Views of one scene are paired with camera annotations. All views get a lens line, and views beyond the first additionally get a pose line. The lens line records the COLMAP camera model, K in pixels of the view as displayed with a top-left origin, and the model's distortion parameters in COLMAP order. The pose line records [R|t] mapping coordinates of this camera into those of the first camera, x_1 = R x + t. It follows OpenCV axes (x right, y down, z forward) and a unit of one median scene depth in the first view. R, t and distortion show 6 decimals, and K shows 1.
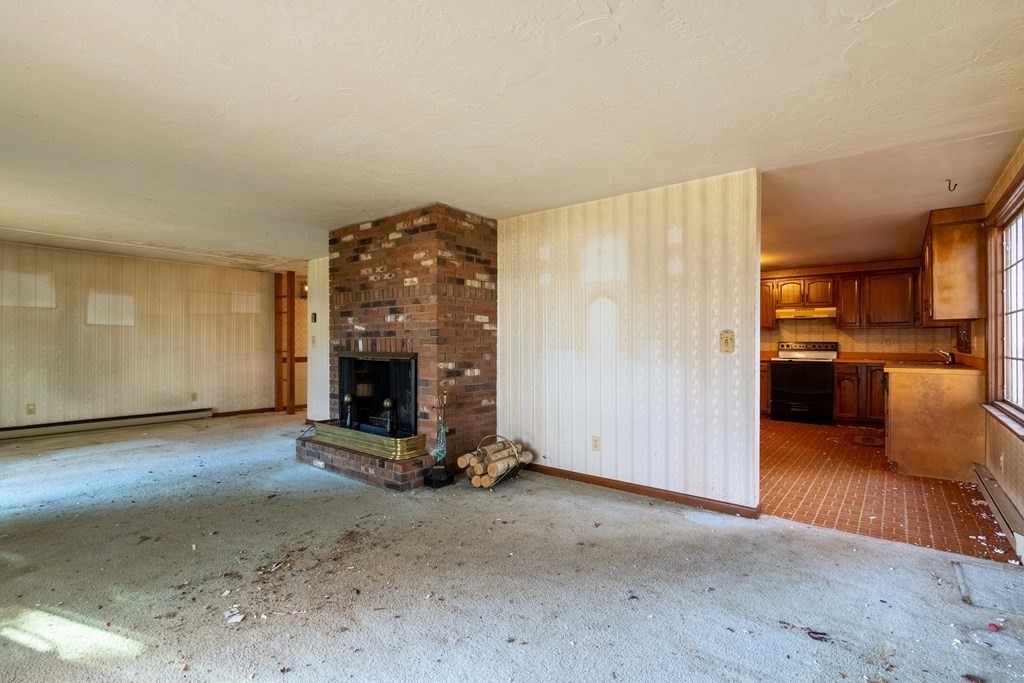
lens RADIAL K [[479.2, 0, 517.7], [0, 479.2, 344.2], [0, 0, 1]] dist [0.002189, 0.000370]
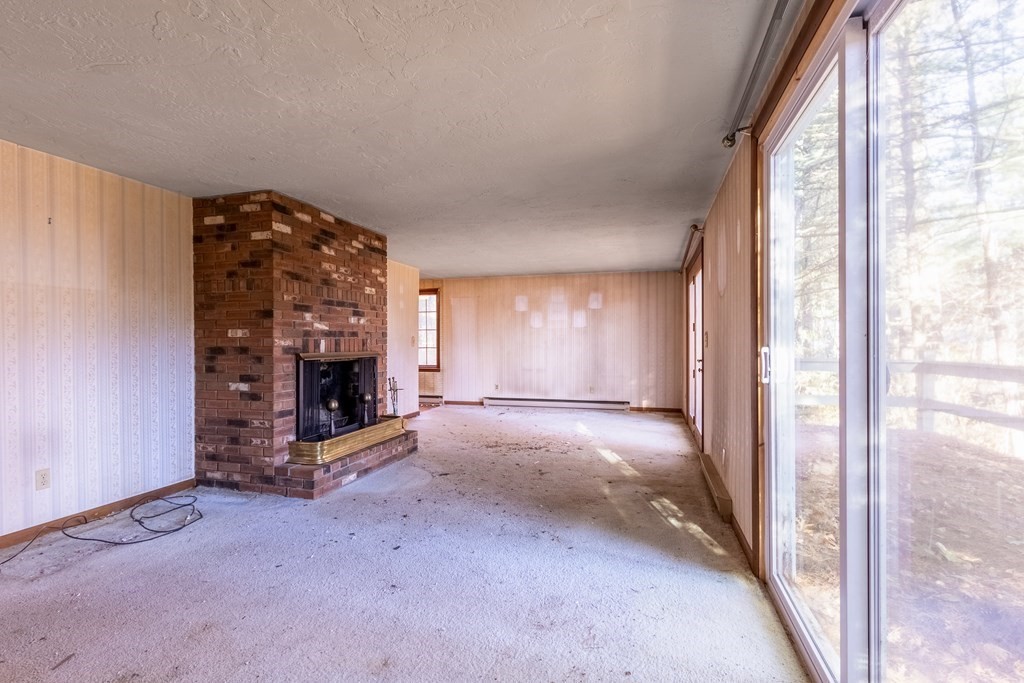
lens RADIAL K [[479.6, 0, 512.5], [0, 479.6, 345.8], [0, 0, 1]] dist [0.002597, 0.000400]
pose [[-0.384381, -0.007035, 0.923148, -1.391366], [0.007365, 0.999916, 0.010687, -0.005288], [-0.923145, 0.010907, -0.384297, 1.089672]]
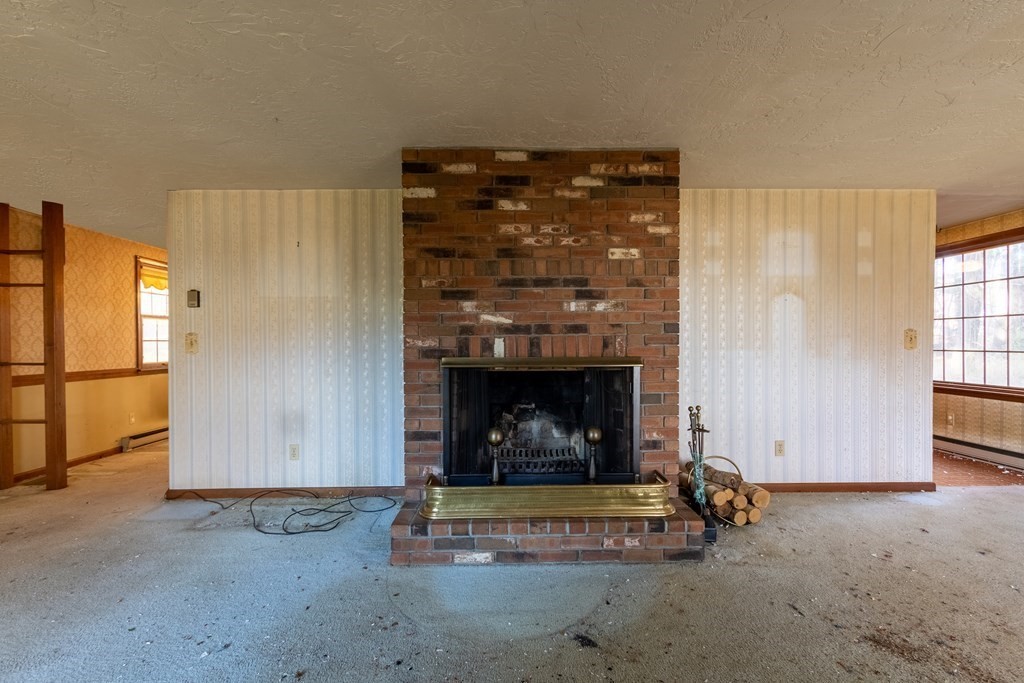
lens RADIAL K [[479.6, 0, 512.5], [0, 479.6, 345.8], [0, 0, 1]] dist [0.002597, 0.000400]
pose [[0.772015, -0.009296, 0.635537, -0.757213], [0.008536, 0.999955, 0.004257, -0.002331], [-0.635548, 0.002139, 0.772059, 0.549002]]
